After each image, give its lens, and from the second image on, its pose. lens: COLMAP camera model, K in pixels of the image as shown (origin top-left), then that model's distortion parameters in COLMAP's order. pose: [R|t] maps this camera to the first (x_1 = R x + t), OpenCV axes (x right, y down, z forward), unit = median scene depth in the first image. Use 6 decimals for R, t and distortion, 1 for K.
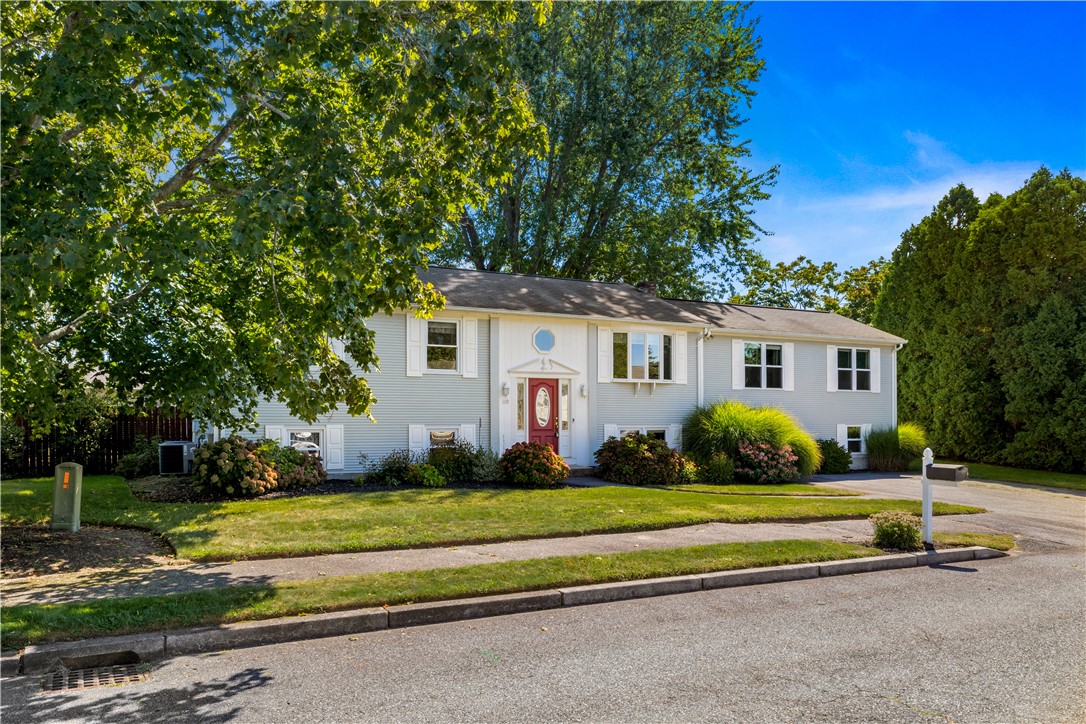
lens RADIAL K [[787.7, 0, 560.5], [0, 787.7, 362.4], [0, 0, 1]] dist [-0.001115, -0.000187]
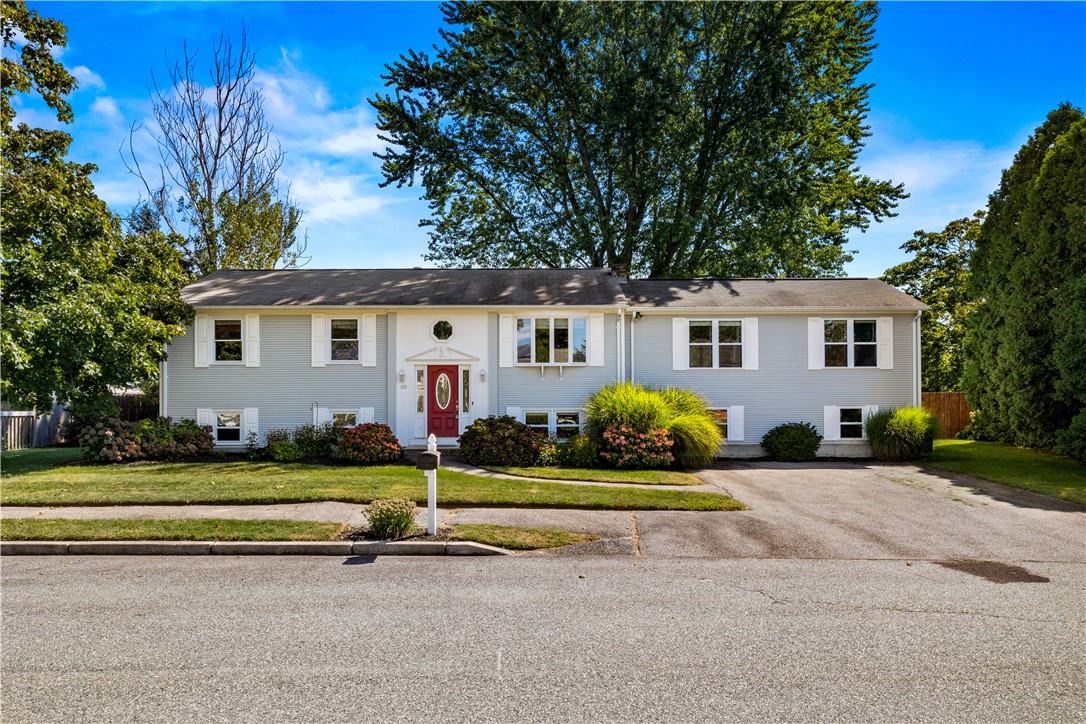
lens RADIAL K [[712.8, 0, 543.0], [0, 712.8, 362.0], [0, 0, 1]] dist [-0.007266, -0.000262]
pose [[0.893287, -0.031917, -0.448352, 0.541878], [0.038028, 0.999266, 0.004631, 0.016623], [0.447875, -0.021186, 0.893845, 0.180533]]
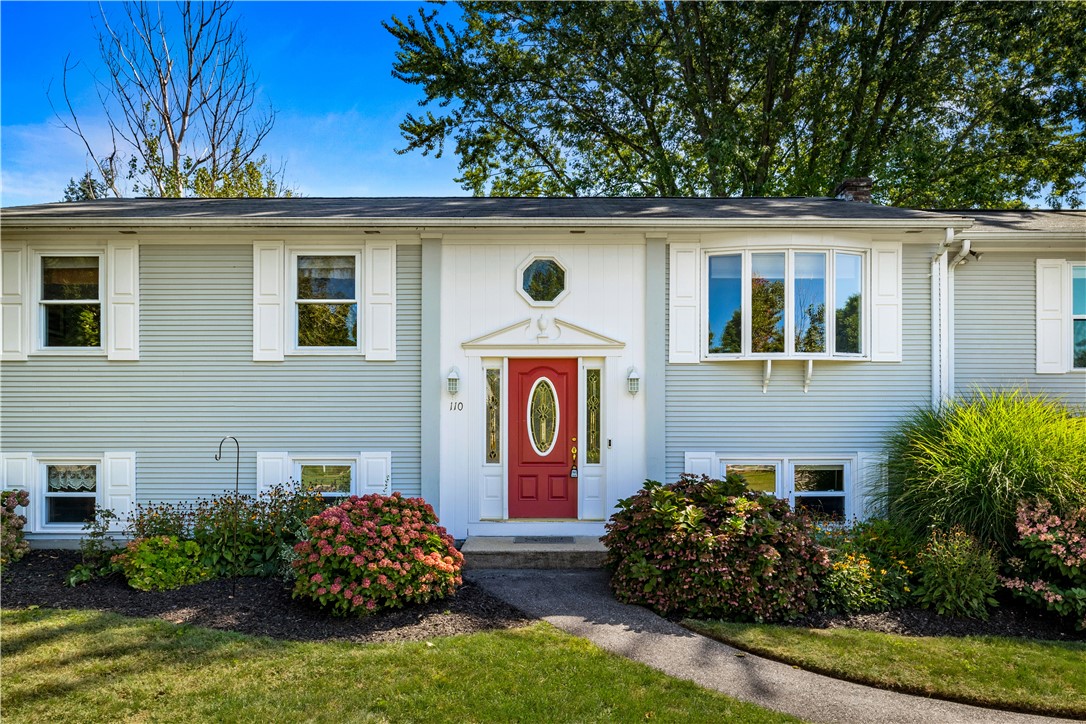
lens RADIAL K [[730.1, 0, 544.0], [0, 730.1, 402.5], [0, 0, 1]] dist [-0.000781, -0.001709]
pose [[0.881157, -0.025749, -0.472123, 0.192078], [0.033512, 0.999406, 0.008040, 0.044092], [0.471636, -0.022906, 0.881496, 0.596696]]
